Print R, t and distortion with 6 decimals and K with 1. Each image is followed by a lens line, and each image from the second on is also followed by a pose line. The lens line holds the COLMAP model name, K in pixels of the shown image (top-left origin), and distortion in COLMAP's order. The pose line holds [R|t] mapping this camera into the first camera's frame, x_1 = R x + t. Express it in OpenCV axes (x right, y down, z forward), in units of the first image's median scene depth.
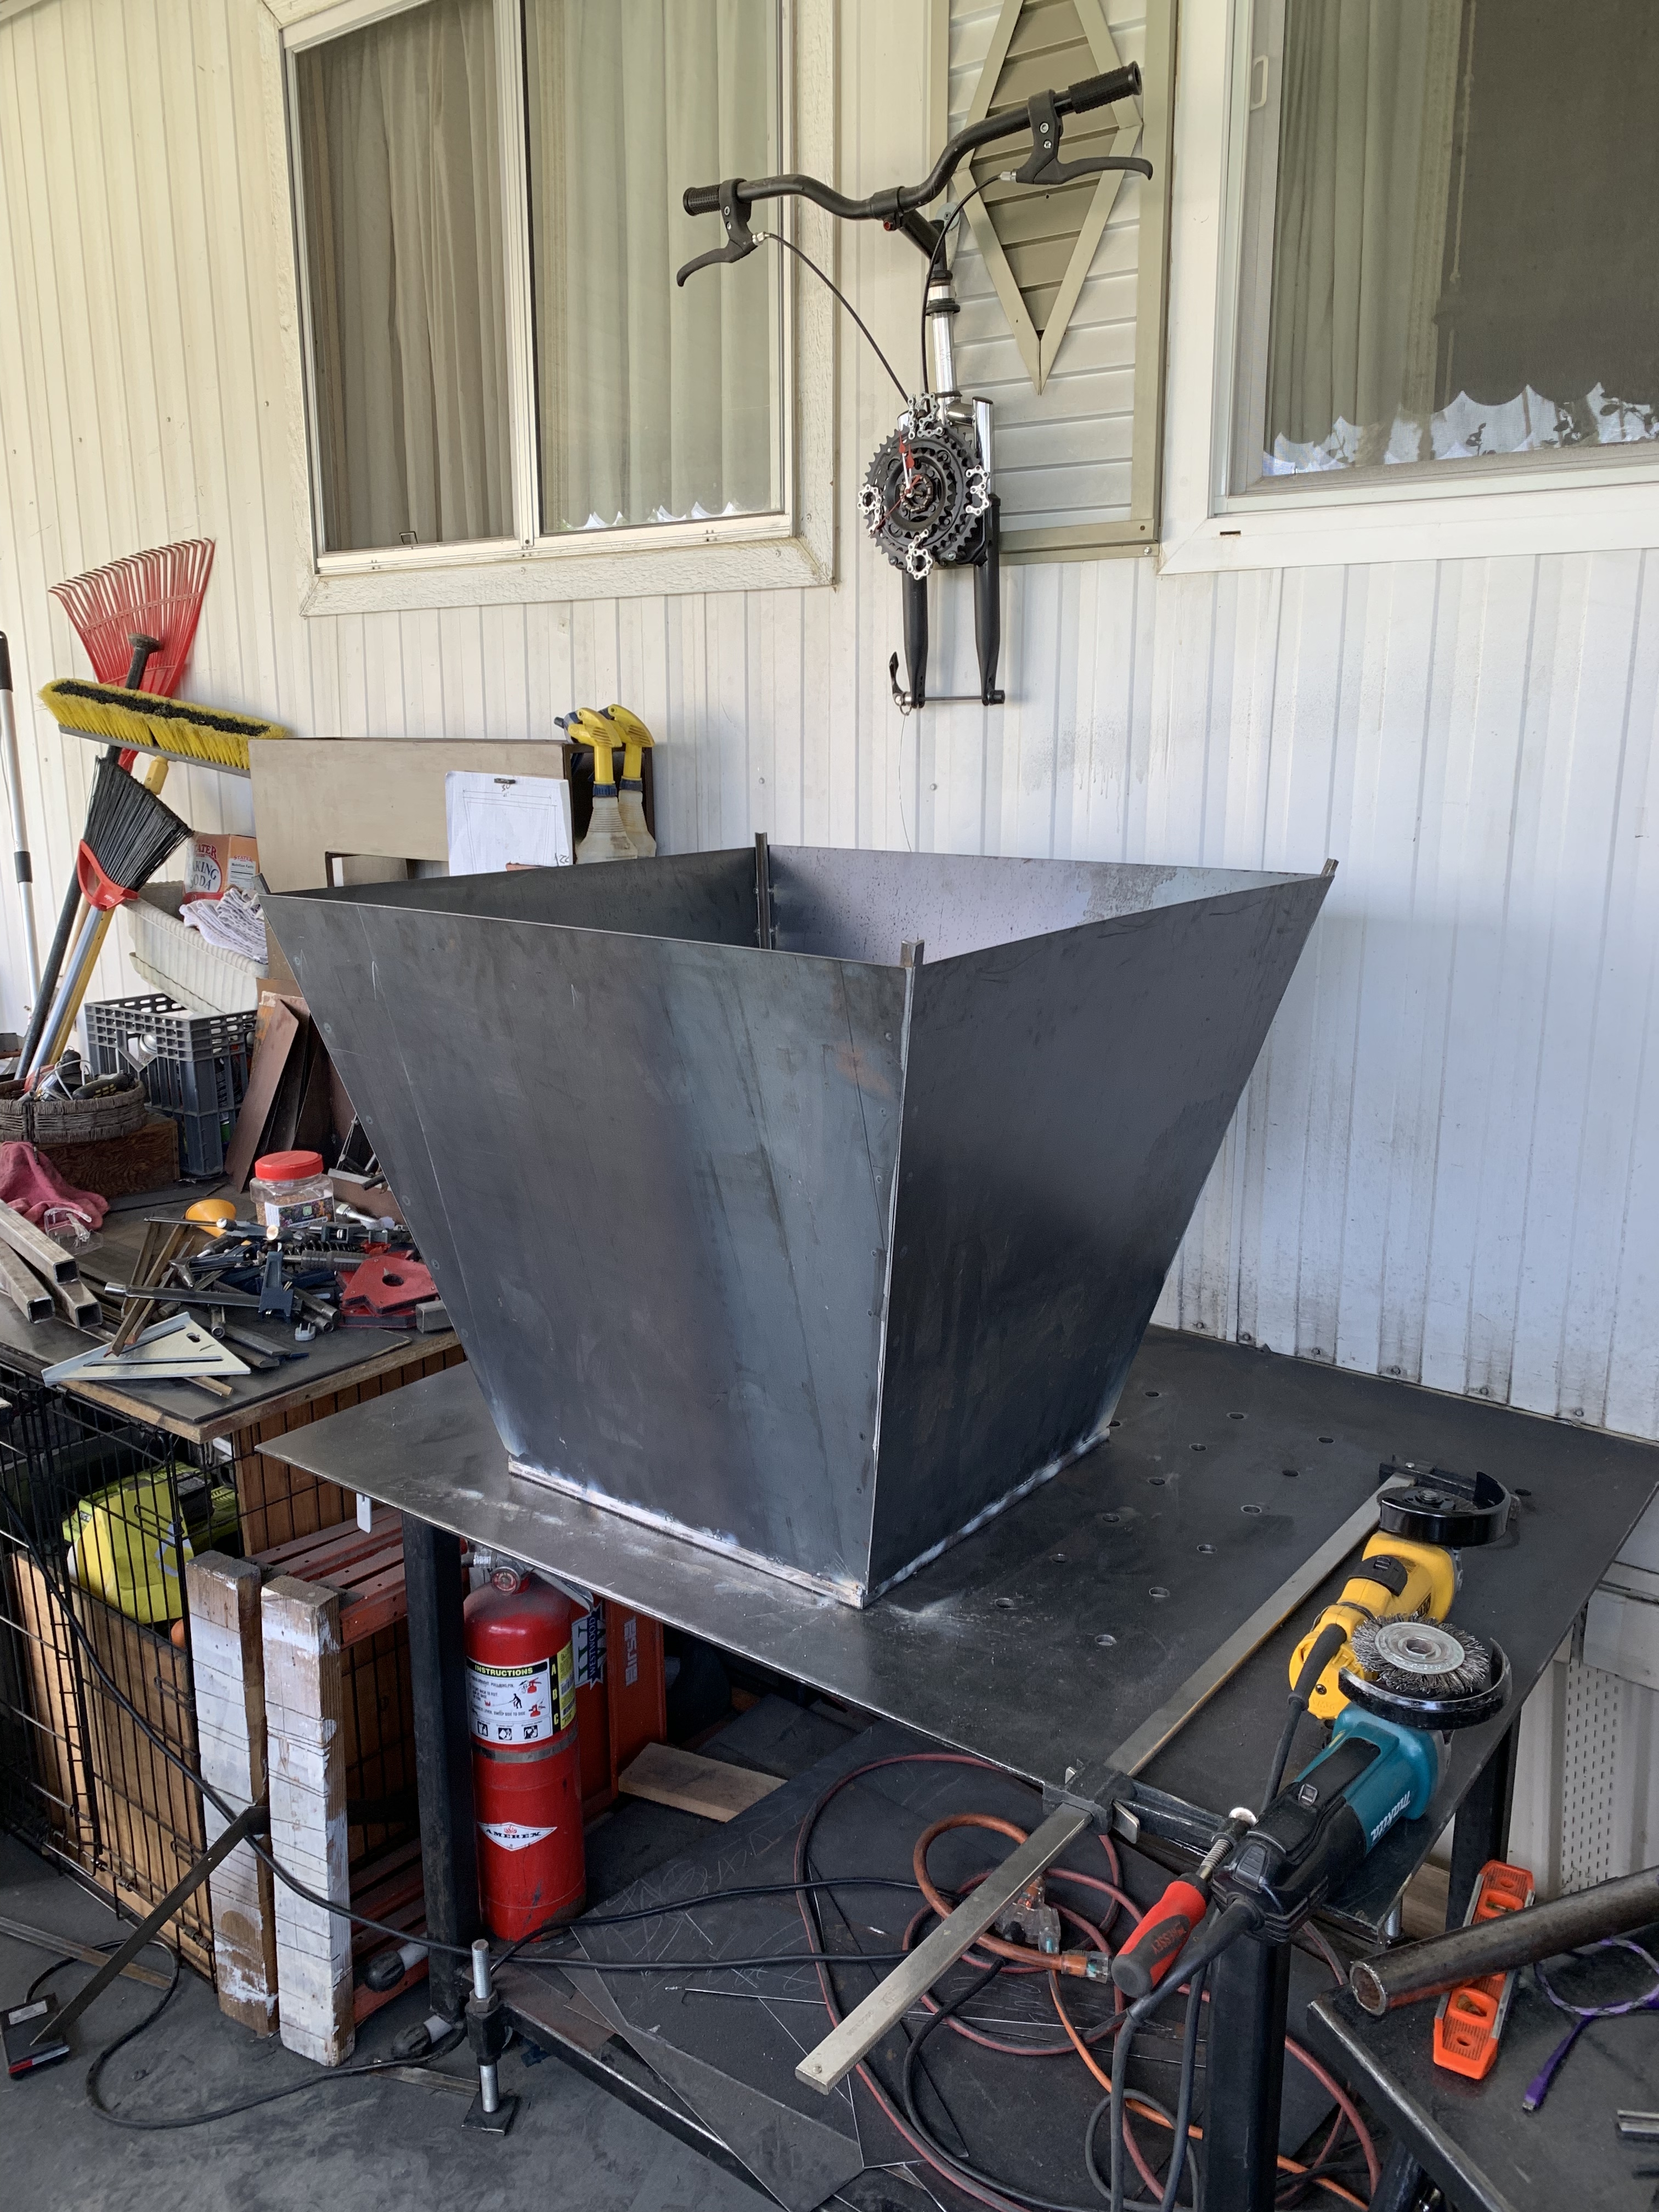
lens RADIAL K [[1712.5, 0, 815.2], [0, 1712.5, 1103.5], [0, 0, 1]] dist [0.011798, -0.012397]
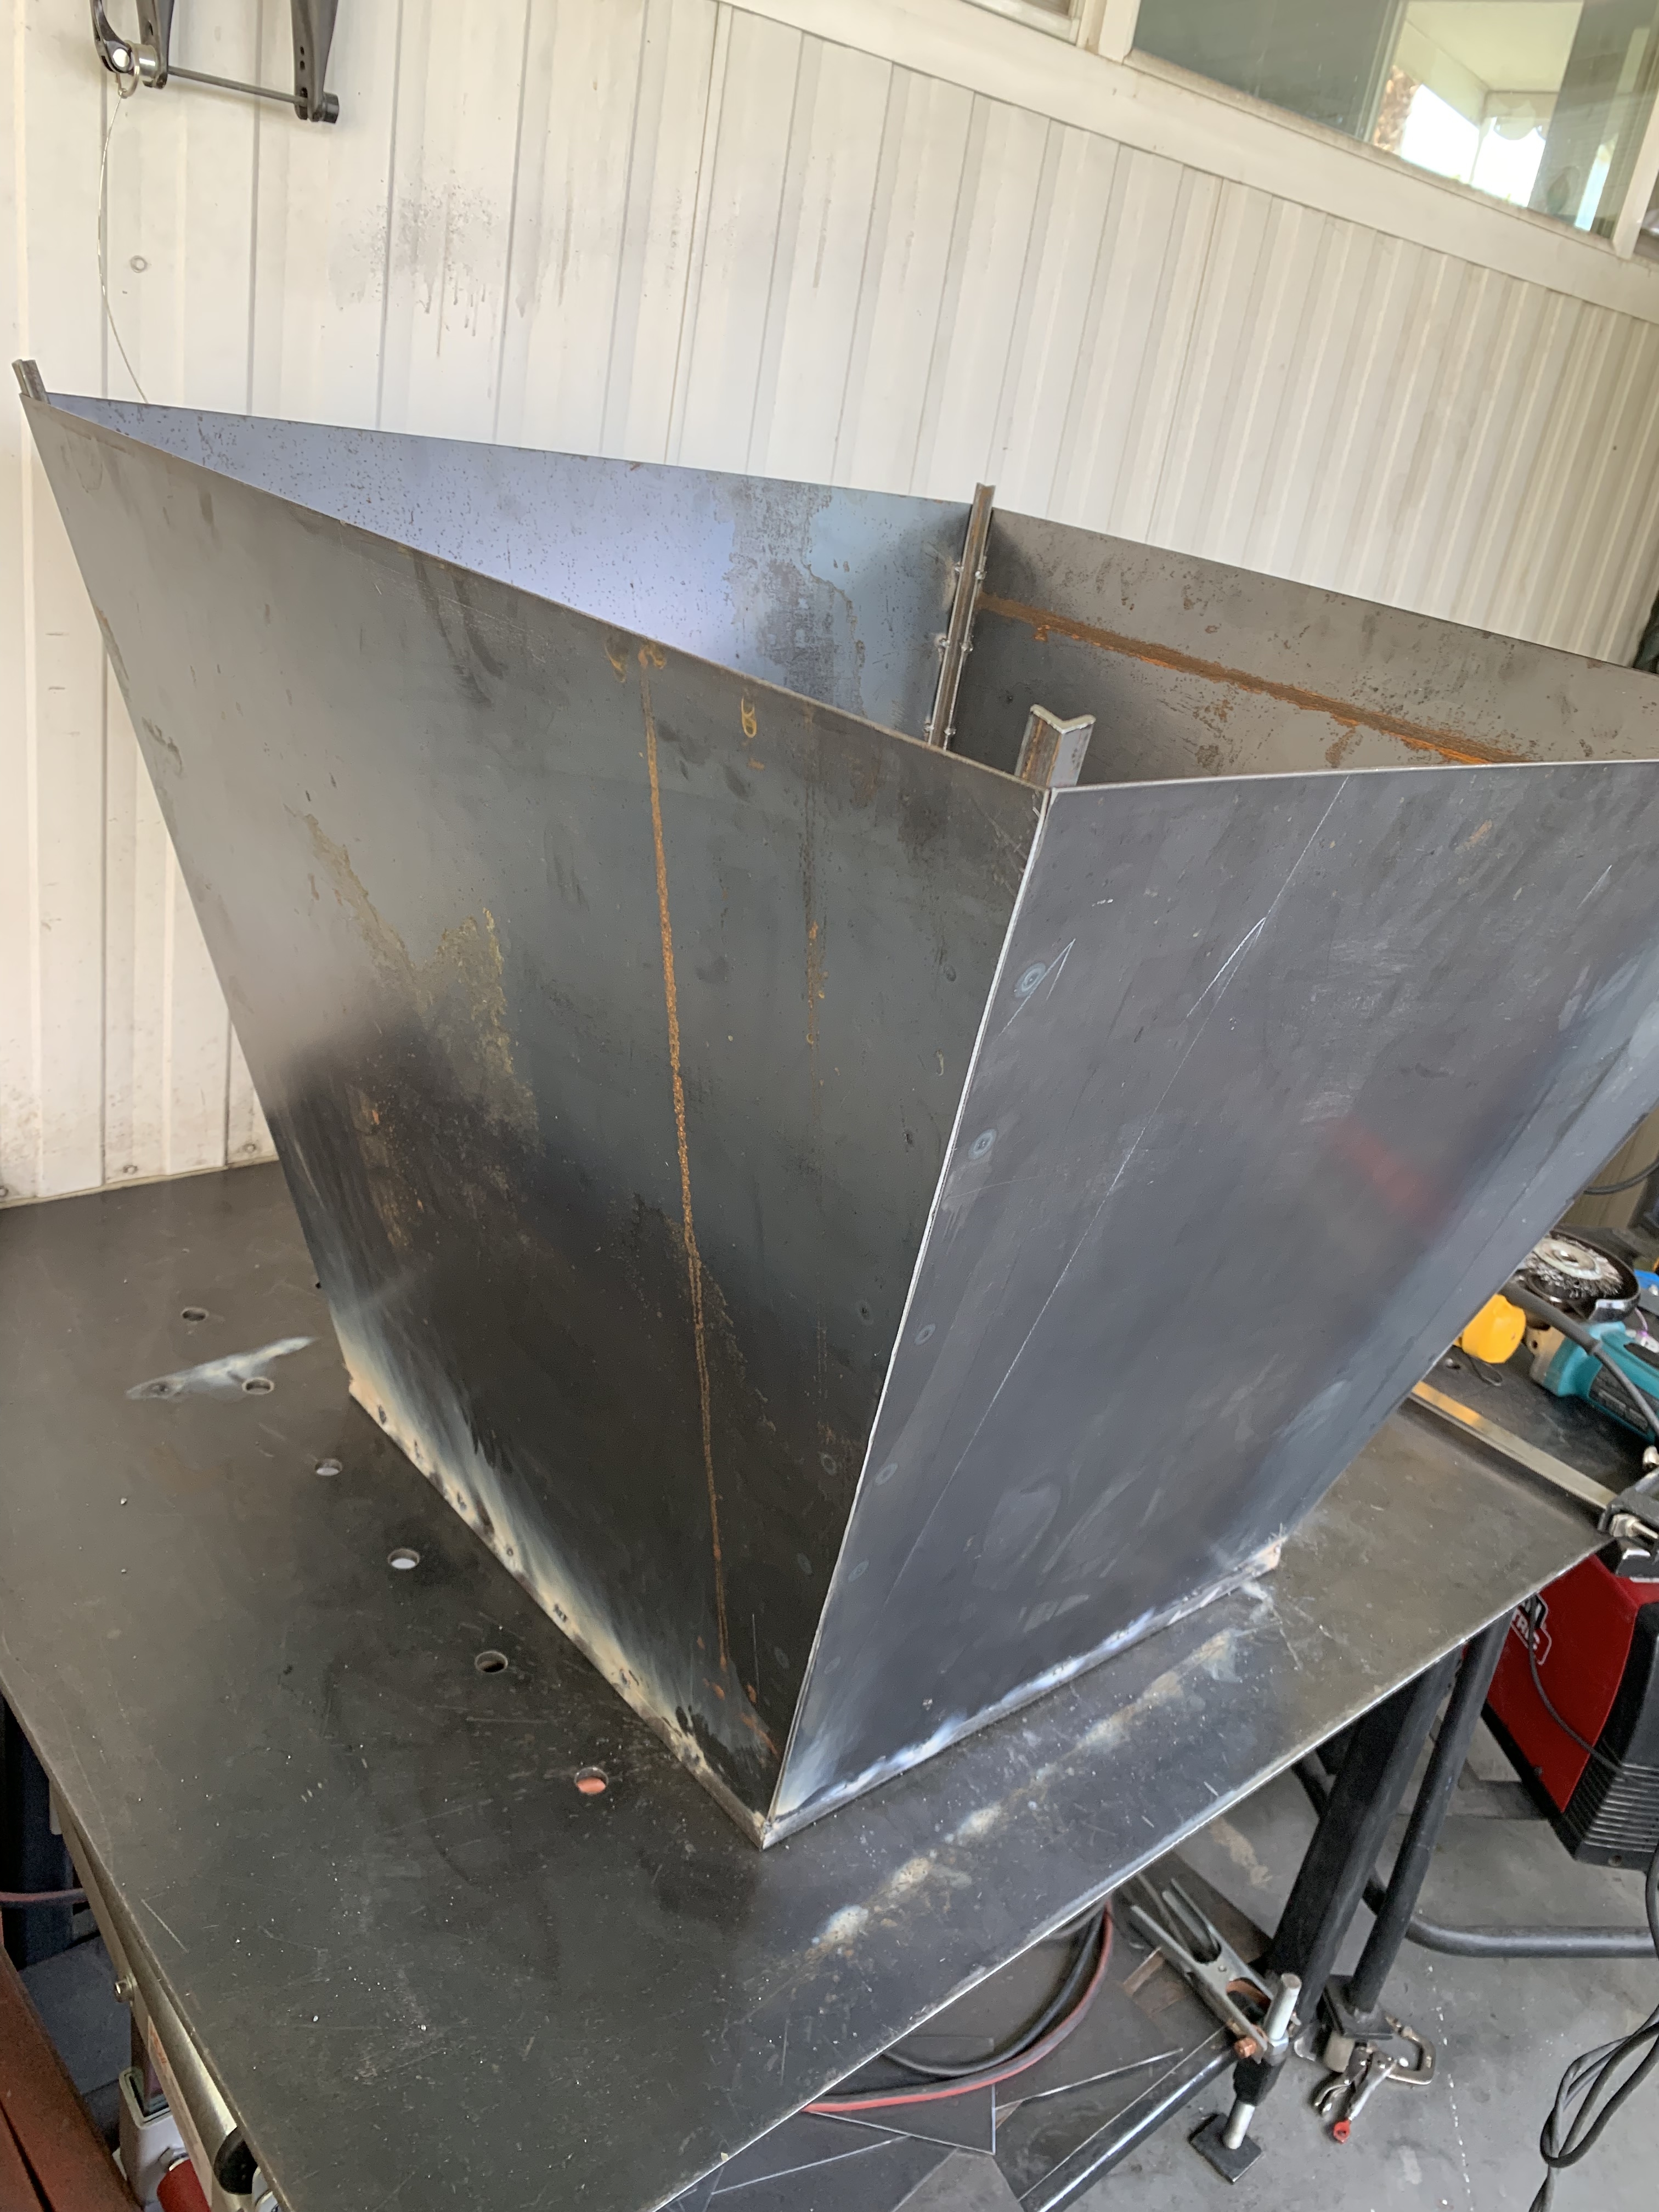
lens RADIAL K [[1719.5, 0, 872.4], [0, 1719.5, 1124.4], [0, 0, 1]] dist [-0.005328, -0.007859]
pose [[0.177360, -0.367020, 0.913148, -0.492056], [0.051980, 0.930057, 0.363720, -0.140165], [-0.982772, -0.017044, 0.184032, 0.791738]]
